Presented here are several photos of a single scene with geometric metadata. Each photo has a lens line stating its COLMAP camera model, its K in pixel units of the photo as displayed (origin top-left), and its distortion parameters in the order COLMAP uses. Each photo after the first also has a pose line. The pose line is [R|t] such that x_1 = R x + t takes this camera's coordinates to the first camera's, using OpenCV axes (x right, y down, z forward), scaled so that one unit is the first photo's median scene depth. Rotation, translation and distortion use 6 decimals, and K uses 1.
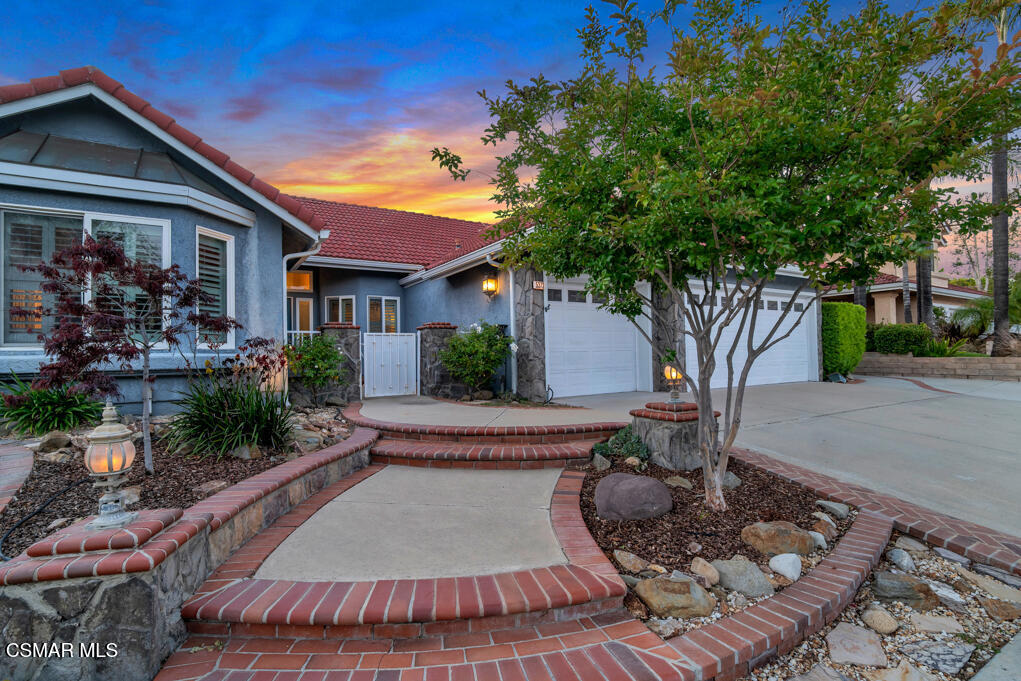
lens RADIAL K [[485.6, 0, 510.5], [0, 485.6, 340.5], [0, 0, 1]] dist [-0.015938, 0.000026]
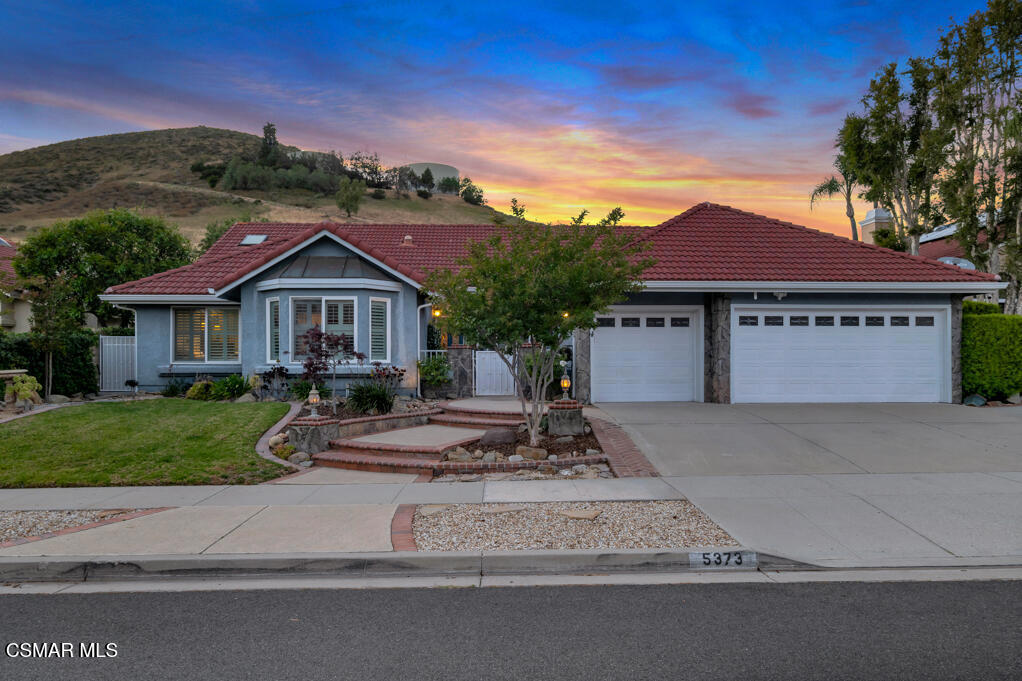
lens RADIAL K [[660.4, 0, 511.0], [0, 660.4, 340.5], [0, 0, 1]] dist [-0.001898, -0.001988]
pose [[0.877642, 0.002440, -0.479311, 0.959092], [0.001061, 0.999975, 0.007034, -0.079292], [0.479316, -0.006682, 0.877617, -0.893909]]
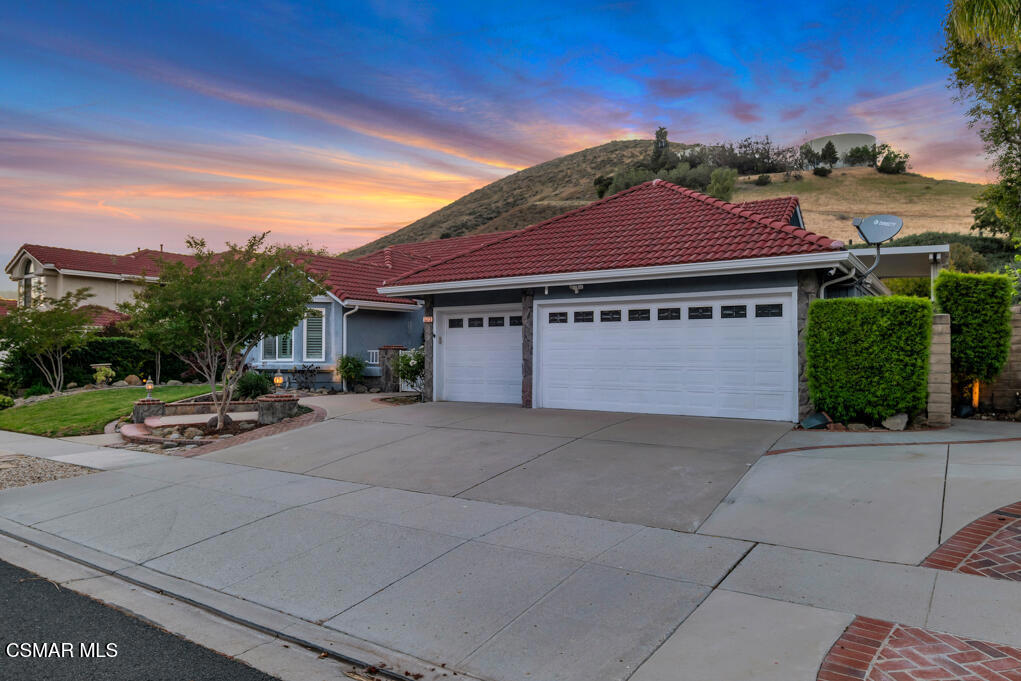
lens RADIAL K [[668.6, 0, 510.5], [0, 668.6, 340.5], [0, 0, 1]] dist [-0.001541, -0.000095]
pose [[0.415158, -0.002447, -0.909746, 2.449821], [0.019704, 0.999786, 0.006303, -0.075334], [0.909536, -0.020543, 0.415118, 0.520764]]
